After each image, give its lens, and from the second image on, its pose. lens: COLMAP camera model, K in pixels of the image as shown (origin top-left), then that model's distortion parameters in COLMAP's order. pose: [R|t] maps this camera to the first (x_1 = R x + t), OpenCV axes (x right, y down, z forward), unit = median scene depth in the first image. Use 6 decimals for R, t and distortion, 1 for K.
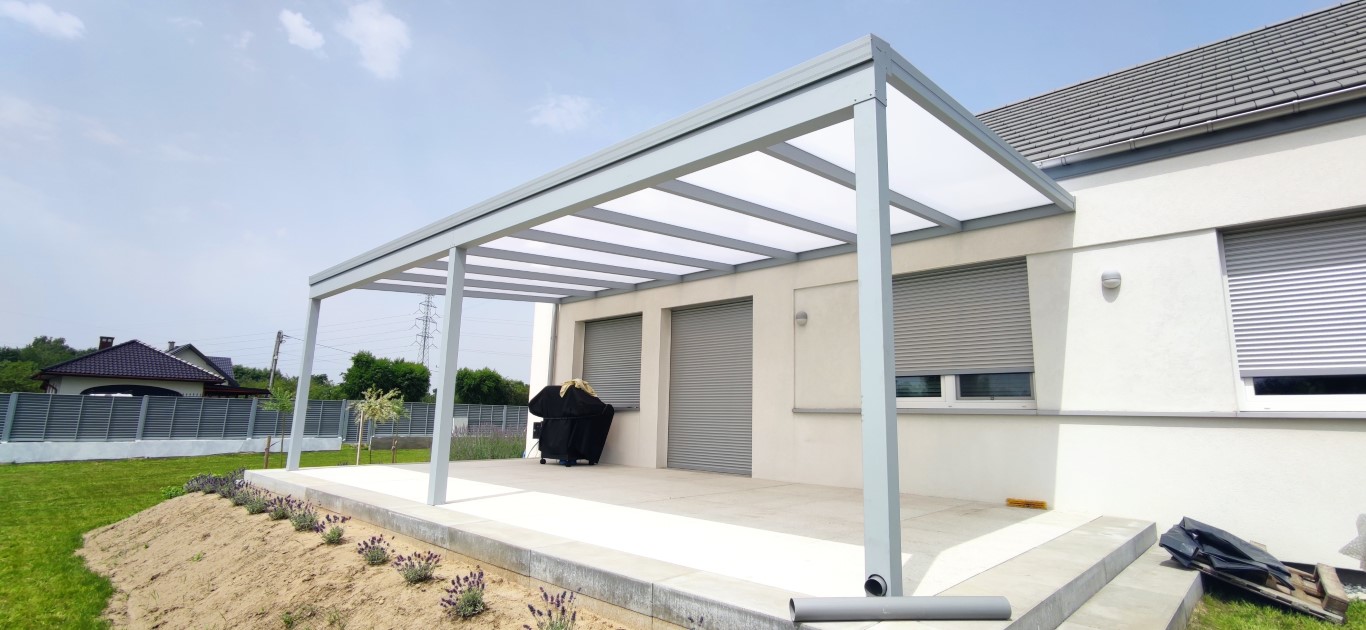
lens RADIAL K [[620.9, 0, 683.0], [0, 620.9, 315.0], [0, 0, 1]] dist [0.020785, 0.000191]
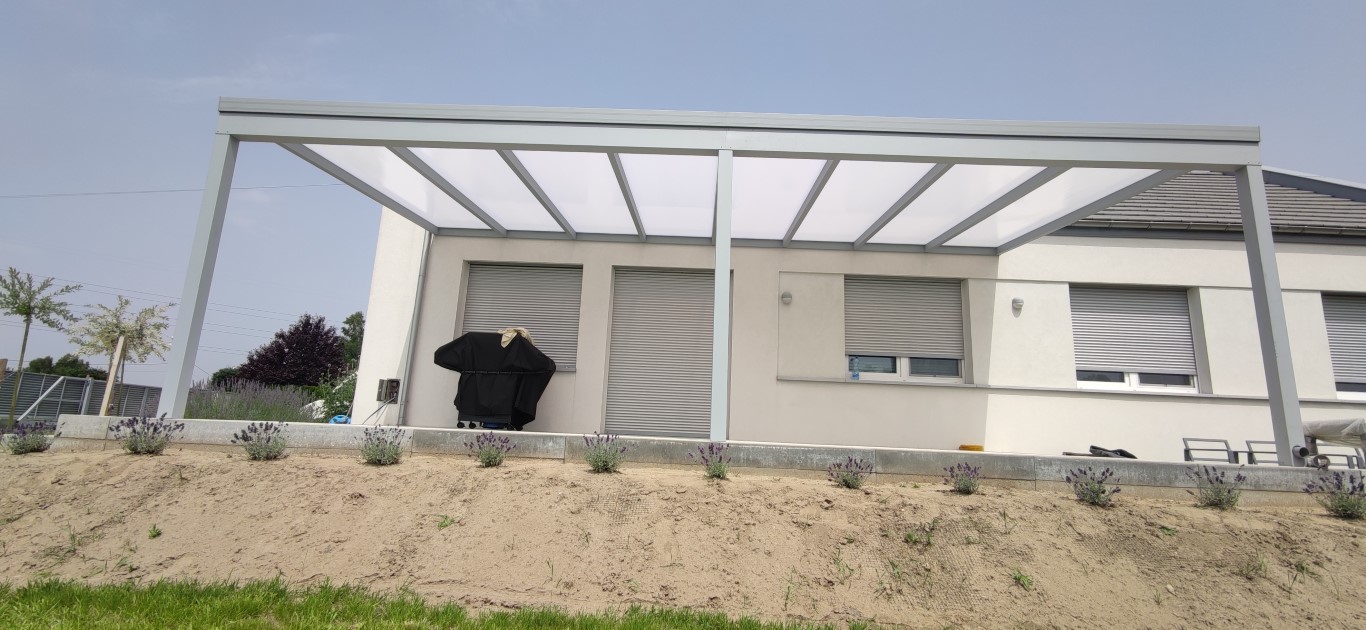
lens RADIAL K [[620.9, 0, 683.0], [0, 620.9, 315.0], [0, 0, 1]] dist [0.020785, 0.000191]
pose [[0.741119, 0.143159, 0.655933, -0.571568], [-0.135524, 0.988789, -0.062681, 0.110252], [-0.657553, -0.042440, 0.752212, 0.228328]]
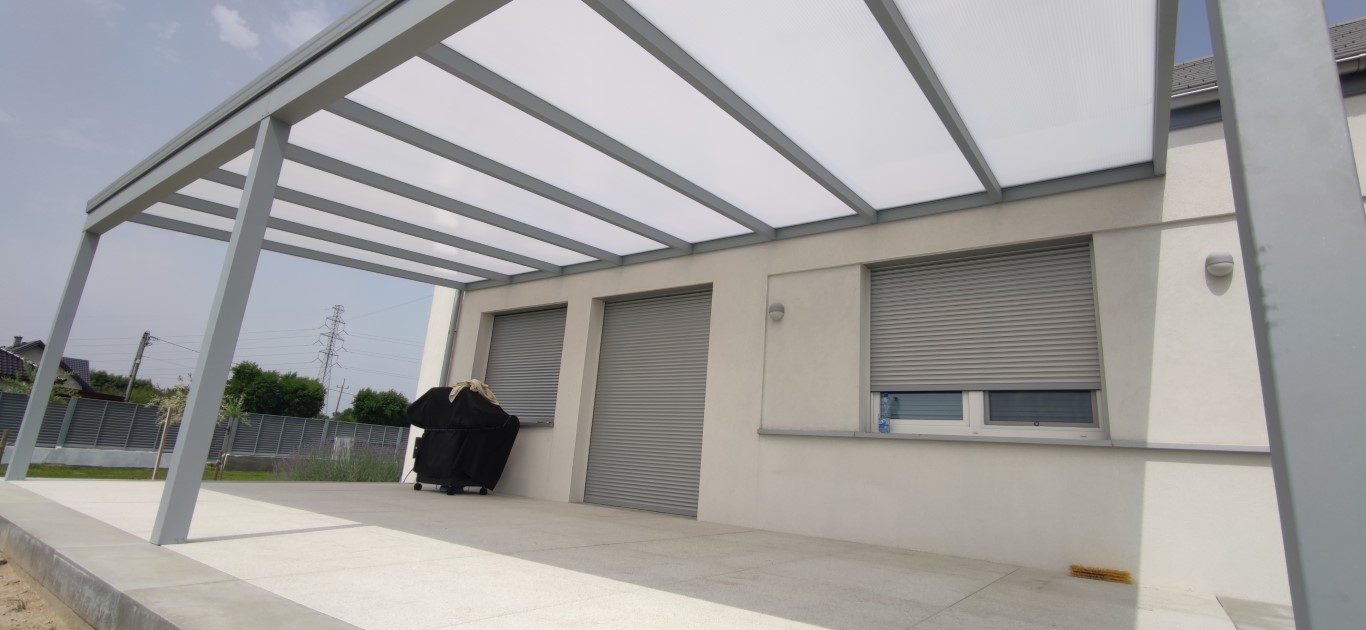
lens RADIAL K [[620.9, 0, 683.0], [0, 620.9, 315.0], [0, 0, 1]] dist [0.020785, 0.000191]
pose [[0.990641, 0.082846, 0.108477, -0.005758], [-0.075111, 0.994459, -0.073557, 0.062092], [-0.113970, 0.064720, 0.991374, 0.209649]]
